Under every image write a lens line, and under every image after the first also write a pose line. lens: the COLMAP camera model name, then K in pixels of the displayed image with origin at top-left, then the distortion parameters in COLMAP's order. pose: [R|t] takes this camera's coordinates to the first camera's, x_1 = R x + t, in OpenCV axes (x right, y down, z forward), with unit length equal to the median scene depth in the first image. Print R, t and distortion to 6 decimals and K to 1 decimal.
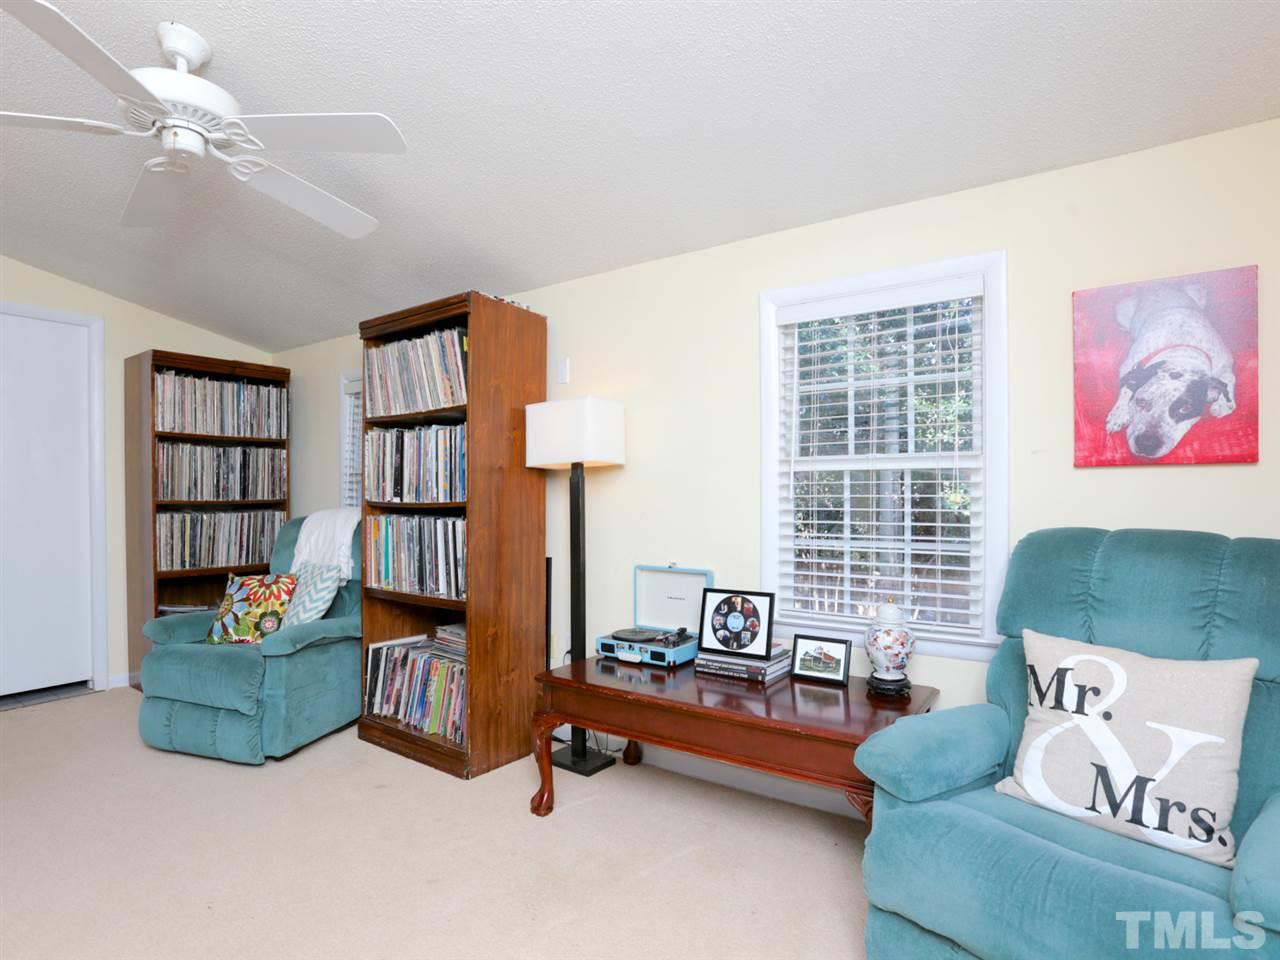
lens RADIAL K [[669.4, 0, 636.7], [0, 669.4, 509.4], [0, 0, 1]] dist [-0.040930, 0.002789]
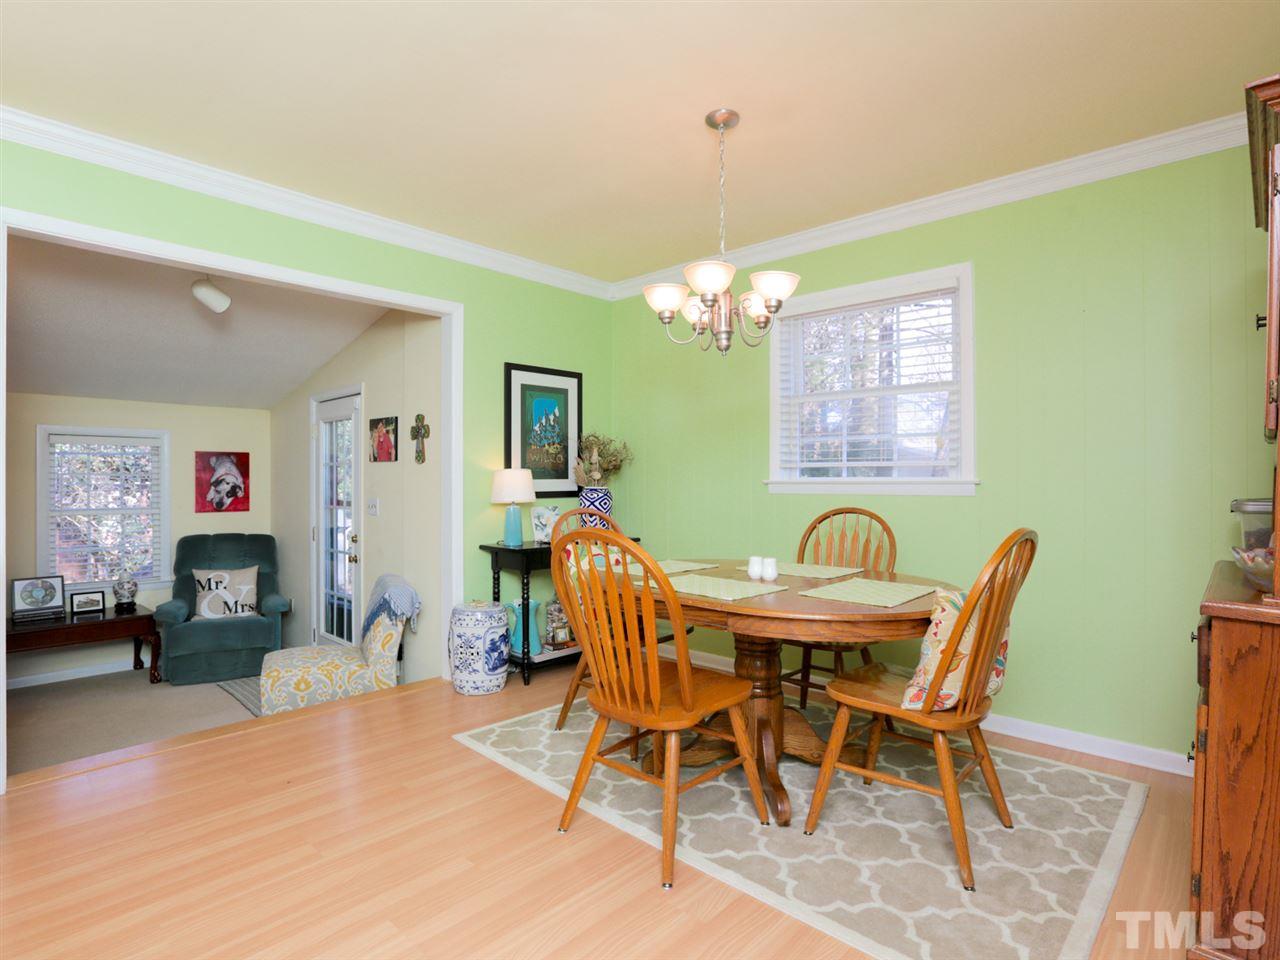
lens RADIAL K [[669.4, 0, 635.2], [0, 669.4, 475.6], [0, 0, 1]] dist [-0.040930, 0.002789]
pose [[0.160732, 0.002861, 0.986994, -1.994840], [0.014127, 0.999887, -0.005199, -0.199445], [-0.986897, 0.014779, 0.160673, -1.452318]]
